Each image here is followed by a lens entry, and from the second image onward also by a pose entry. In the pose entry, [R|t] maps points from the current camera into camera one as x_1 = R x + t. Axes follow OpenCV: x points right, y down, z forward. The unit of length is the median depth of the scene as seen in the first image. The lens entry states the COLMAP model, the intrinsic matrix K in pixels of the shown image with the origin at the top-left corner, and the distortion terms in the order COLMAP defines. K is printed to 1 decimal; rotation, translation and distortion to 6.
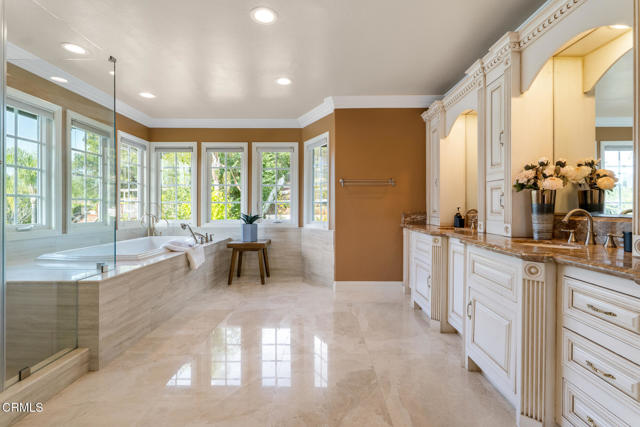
lens RADIAL K [[298.8, 0, 320.0], [0, 298.8, 213.5], [0, 0, 1]] dist [0.001623, 0.000163]
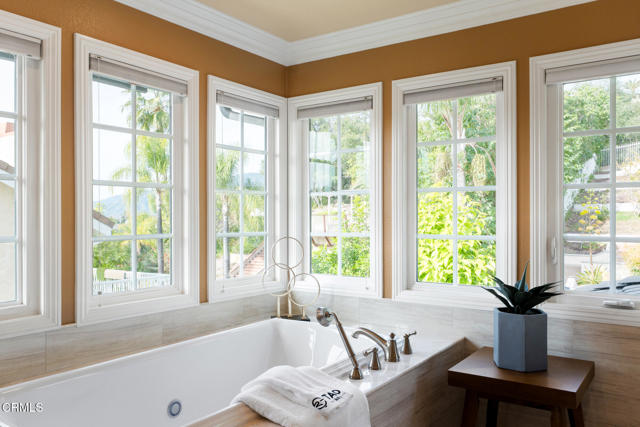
lens RADIAL K [[528.7, 0, 320.0], [0, 528.7, 213.5], [0, 0, 1]] dist [-0.014818, -0.001302]
pose [[0.824453, -0.009347, -0.565854, -0.093464], [-0.007152, 0.999612, -0.026932, -0.050713], [0.565886, 0.026251, 0.824066, 0.407422]]
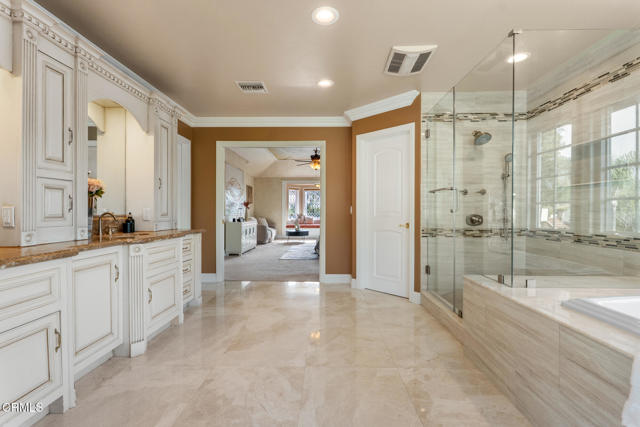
lens RADIAL K [[298.8, 0, 320.0], [0, 298.8, 213.5], [0, 0, 1]] dist [0.001623, 0.000163]
pose [[-0.999810, -0.004138, 0.019071, -0.161907], [-0.003616, 0.999620, 0.027323, -0.034291], [-0.019177, 0.027249, -0.999445, 1.686864]]
